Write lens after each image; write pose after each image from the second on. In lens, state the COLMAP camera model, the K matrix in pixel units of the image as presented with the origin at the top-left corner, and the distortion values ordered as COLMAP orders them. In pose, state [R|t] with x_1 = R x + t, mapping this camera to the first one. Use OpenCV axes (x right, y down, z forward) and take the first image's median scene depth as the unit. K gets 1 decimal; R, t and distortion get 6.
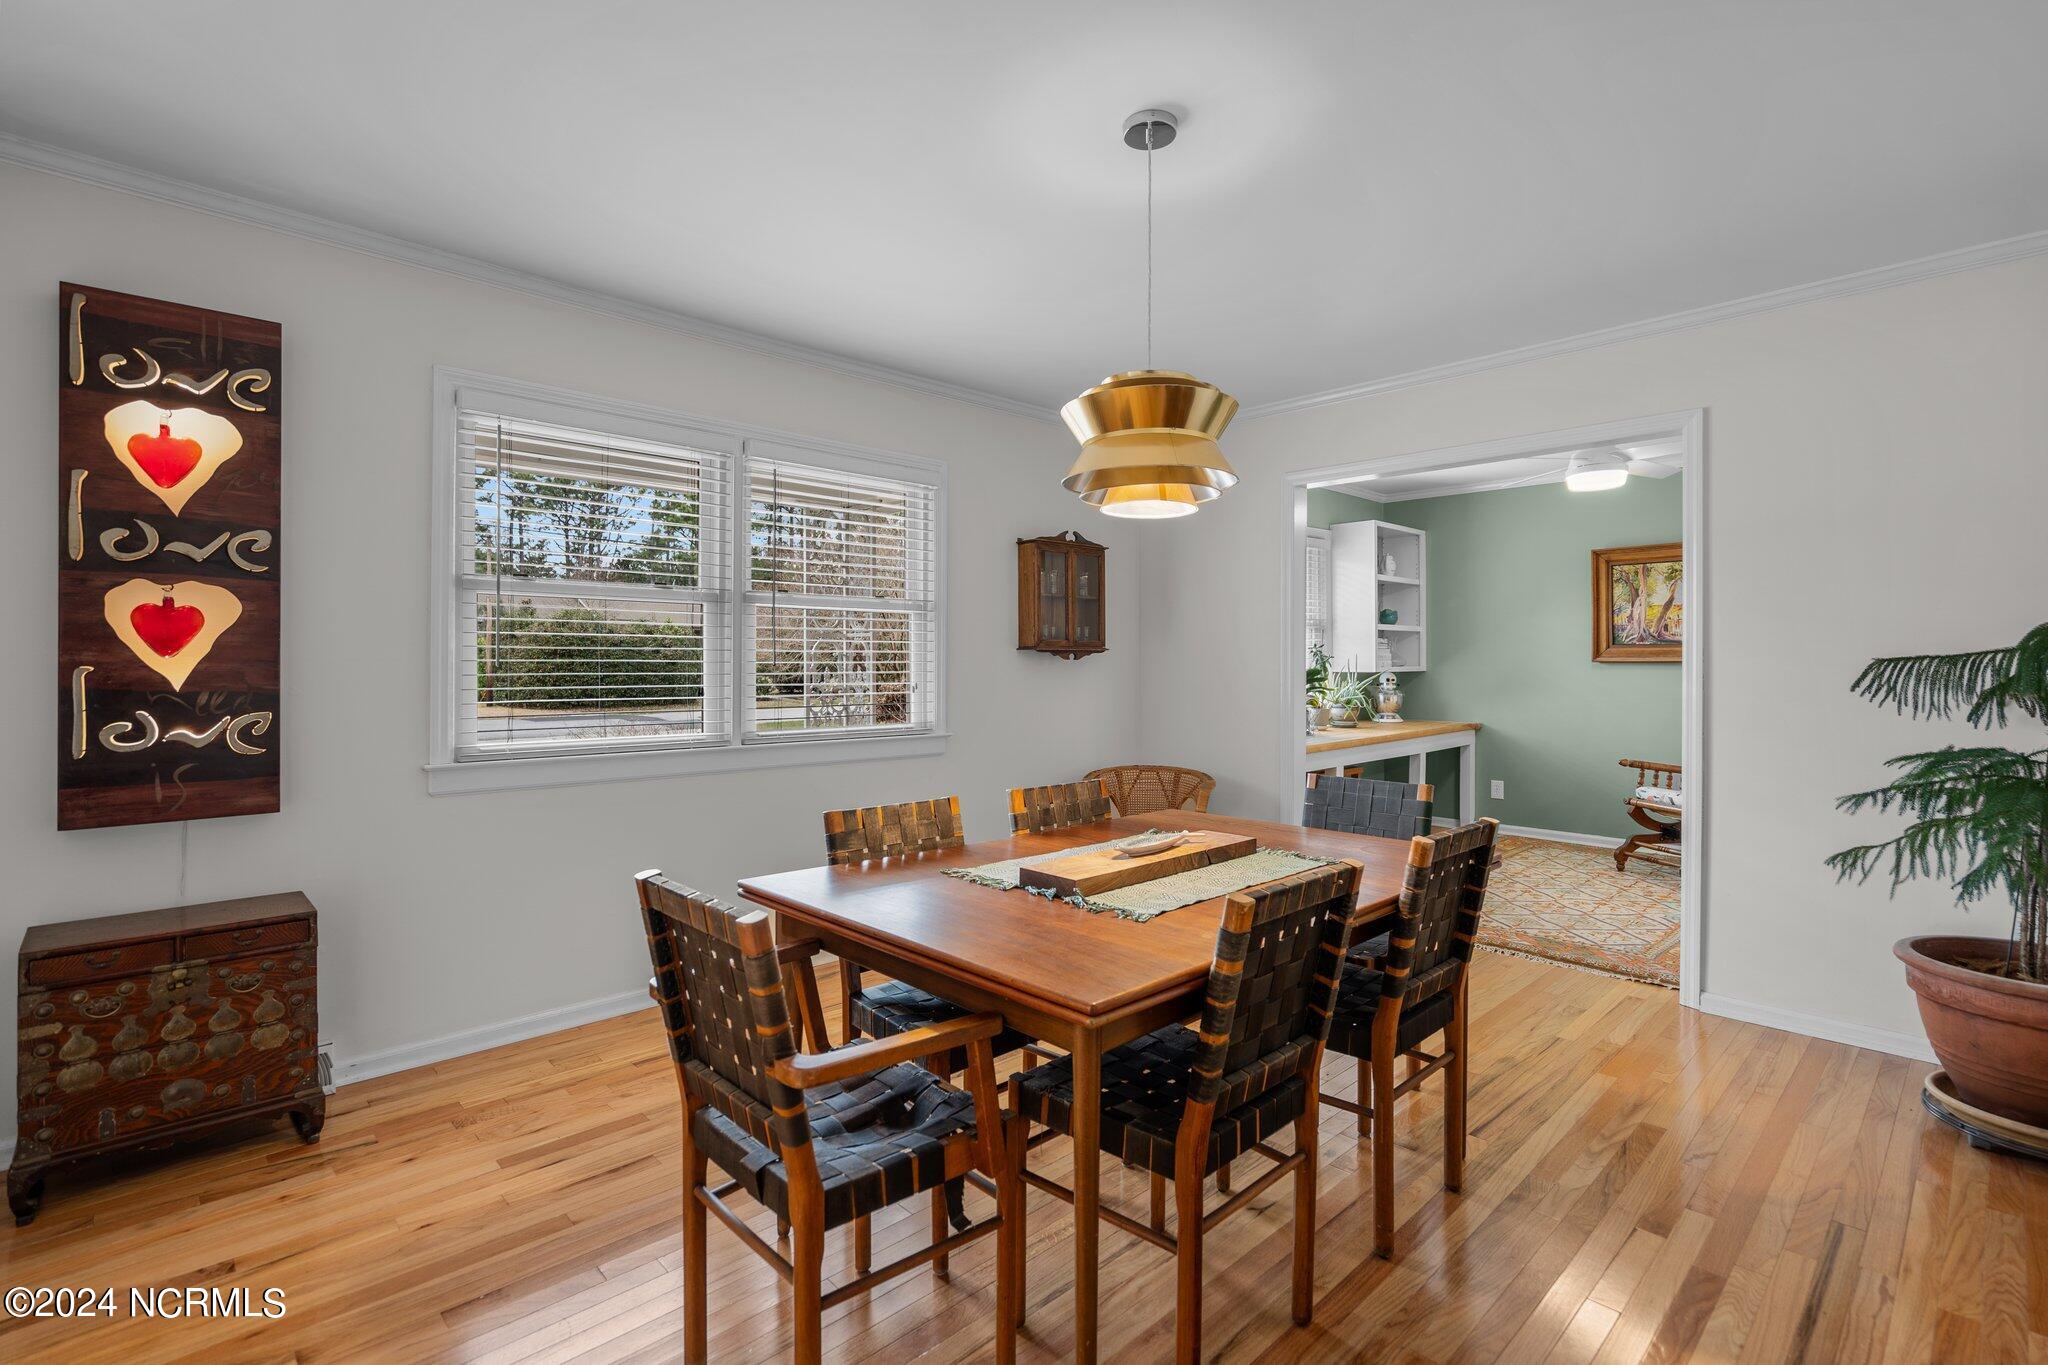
lens RADIAL K [[948.6, 0, 1001.7], [0, 948.6, 666.2], [0, 0, 1]] dist [0.000106, -0.000046]
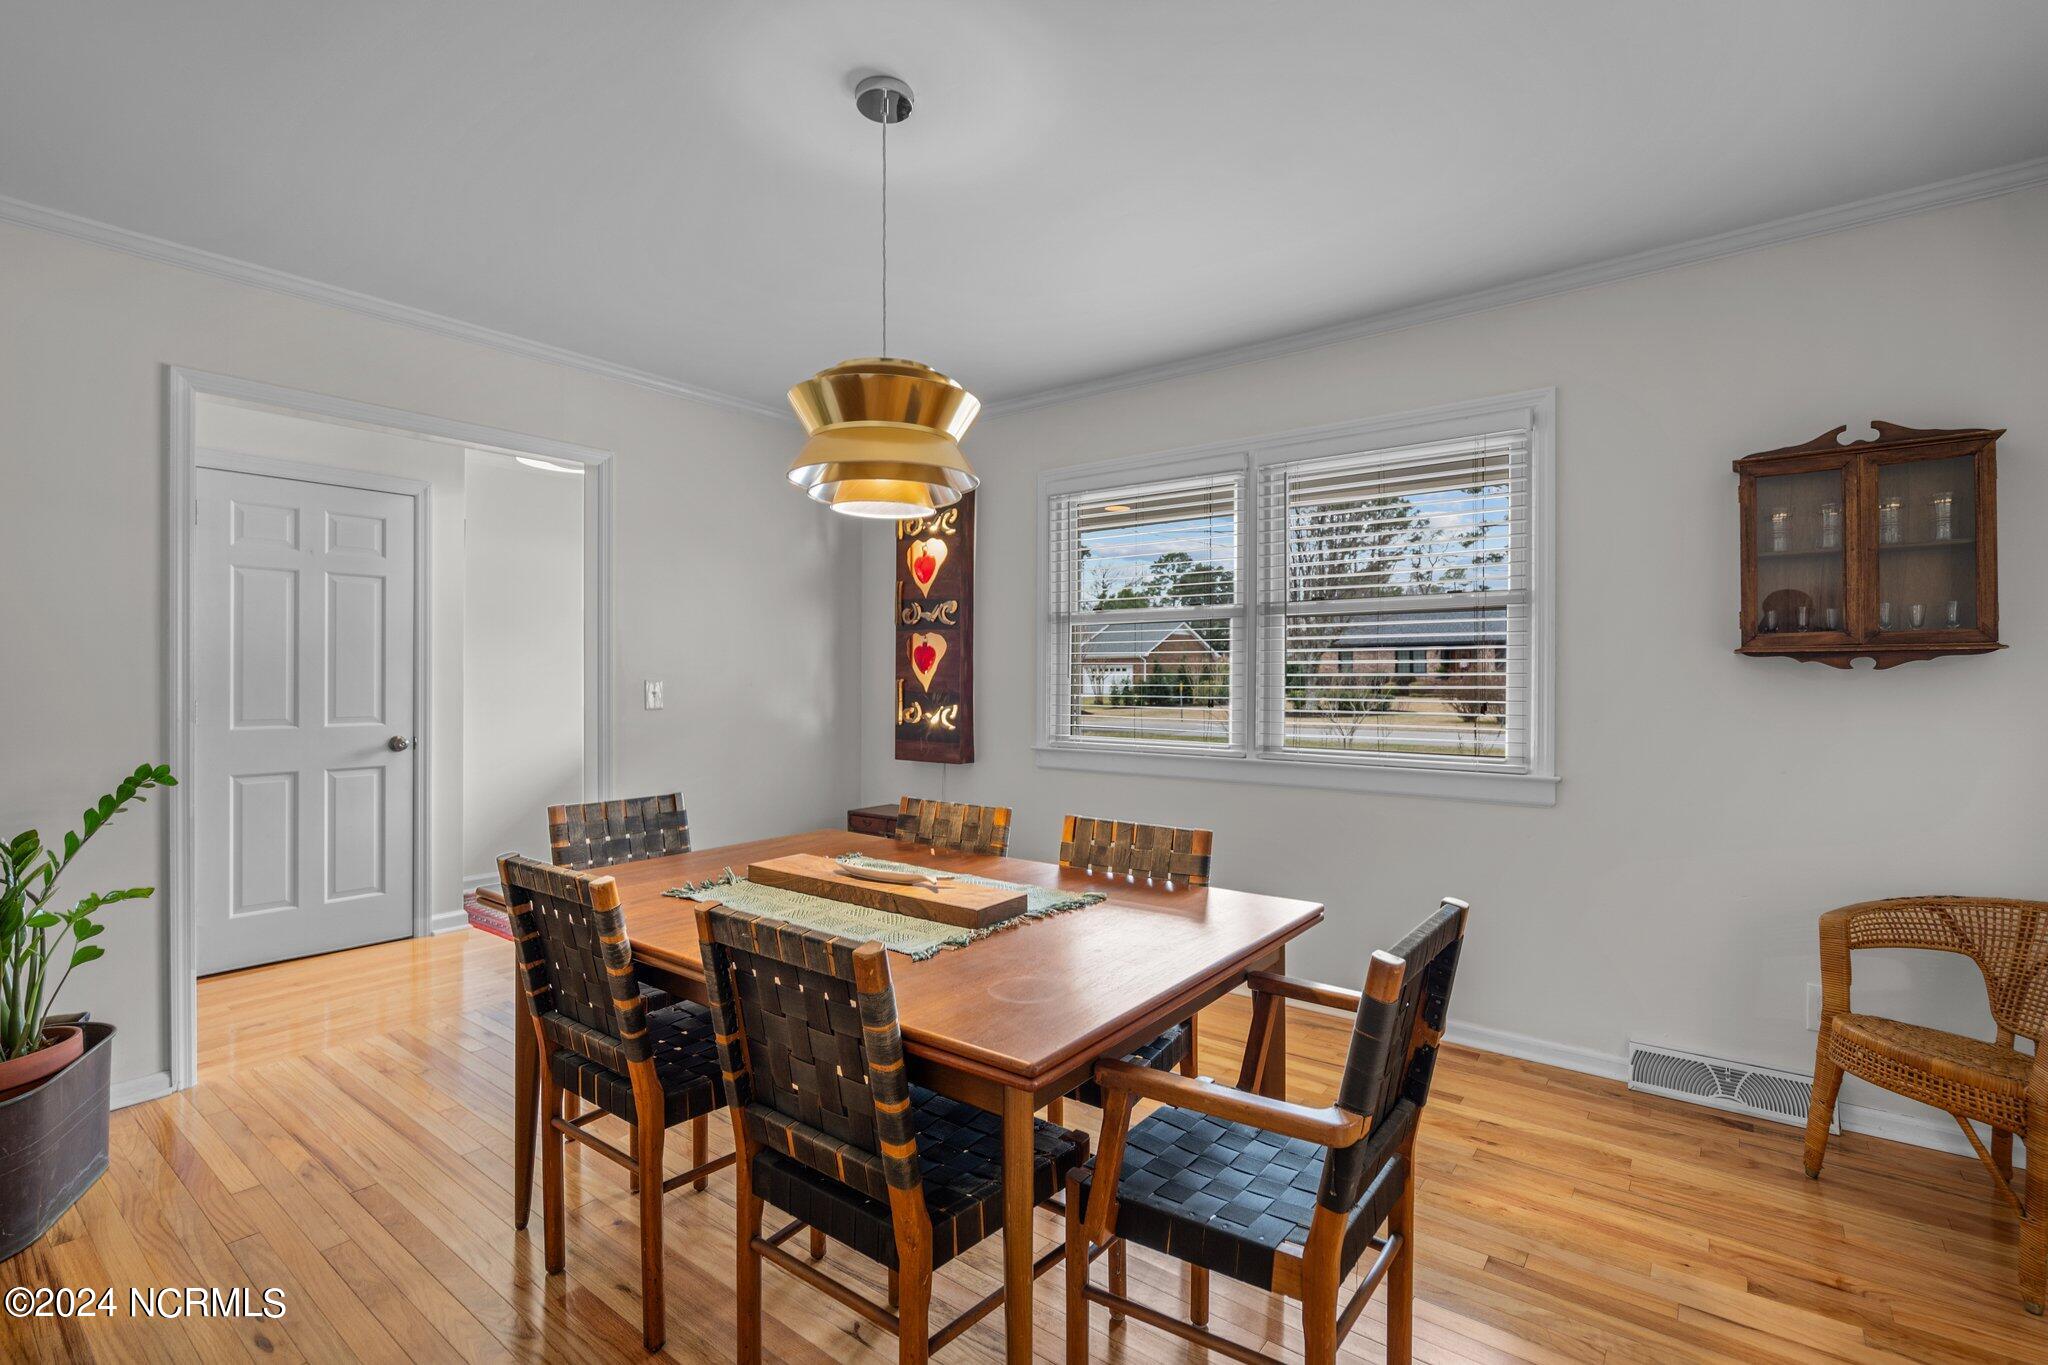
lens RADIAL K [[920.1, 0, 1018.8], [0, 920.1, 674.8], [0, 0, 1]] dist [-0.001615, -0.000071]
pose [[0.163100, -0.002732, -0.986606, 0.895827], [-0.002278, 0.999992, -0.003145, -0.001176], [0.986607, 0.002761, 0.163093, 0.829788]]
